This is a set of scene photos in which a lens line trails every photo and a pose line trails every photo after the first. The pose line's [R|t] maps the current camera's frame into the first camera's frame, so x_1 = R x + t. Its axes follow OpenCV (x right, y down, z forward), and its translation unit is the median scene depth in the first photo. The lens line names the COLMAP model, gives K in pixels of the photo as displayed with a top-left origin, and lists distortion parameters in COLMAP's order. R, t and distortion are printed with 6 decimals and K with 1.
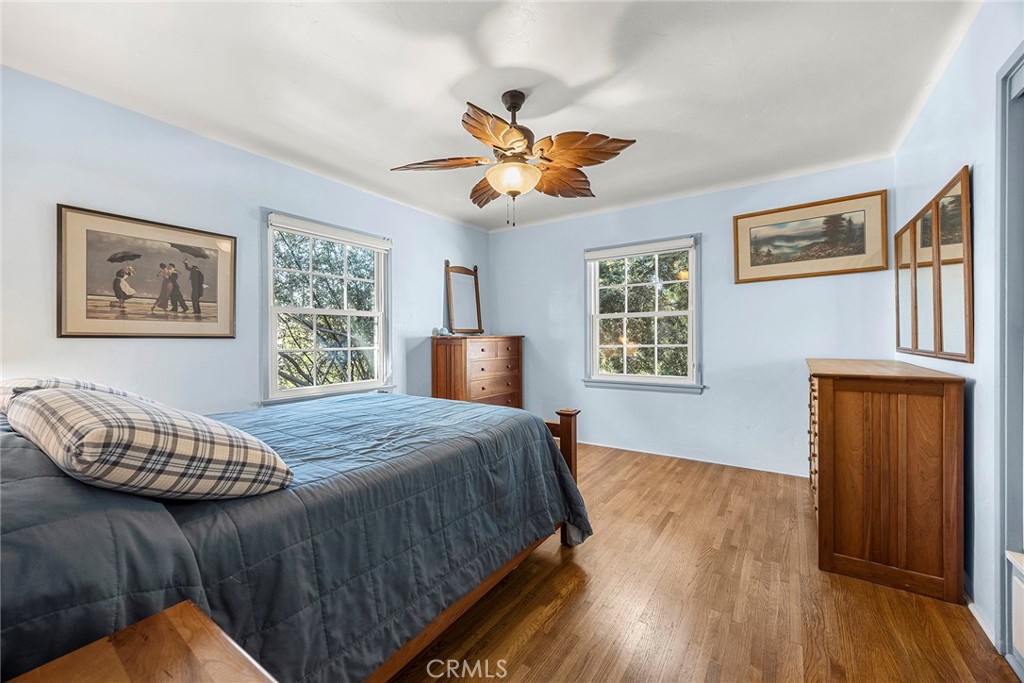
lens RADIAL K [[394.4, 0, 509.2], [0, 394.4, 340.3], [0, 0, 1]] dist [-0.007734, 0.000101]
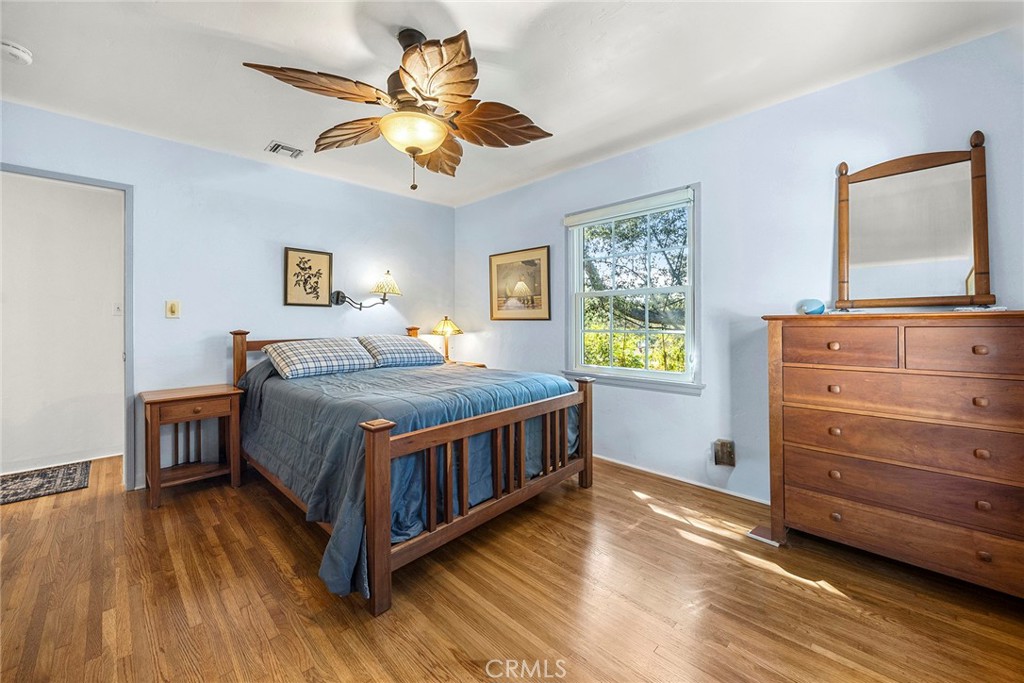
lens RADIAL K [[394.4, 0, 508.5], [0, 394.4, 318.9], [0, 0, 1]] dist [-0.007734, 0.000101]
pose [[-0.154555, 0.000232, -0.987984, 0.690144], [0.002152, 0.999998, -0.000102, -0.011122], [0.987982, -0.002142, -0.154555, 1.125403]]
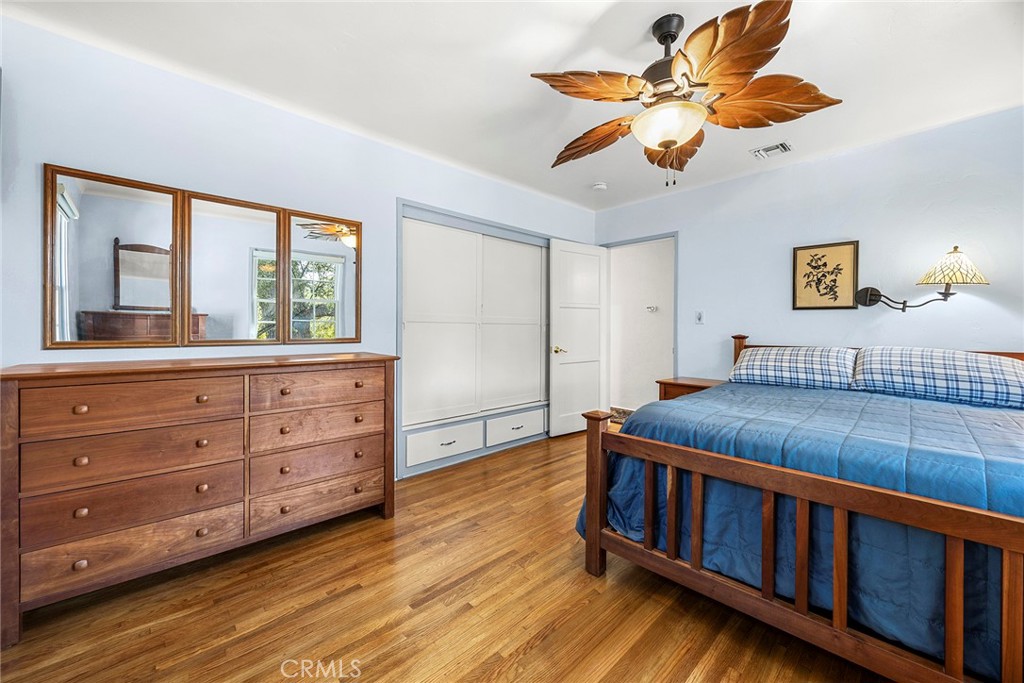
lens RADIAL K [[394.4, 0, 520.6], [0, 394.4, 327.8], [0, 0, 1]] dist [-0.007734, 0.000101]
pose [[-0.981552, -0.000108, 0.191196, 0.124228], [0.000700, 0.999991, 0.004155, -0.007177], [-0.191194, 0.004212, -0.981543, 1.551928]]
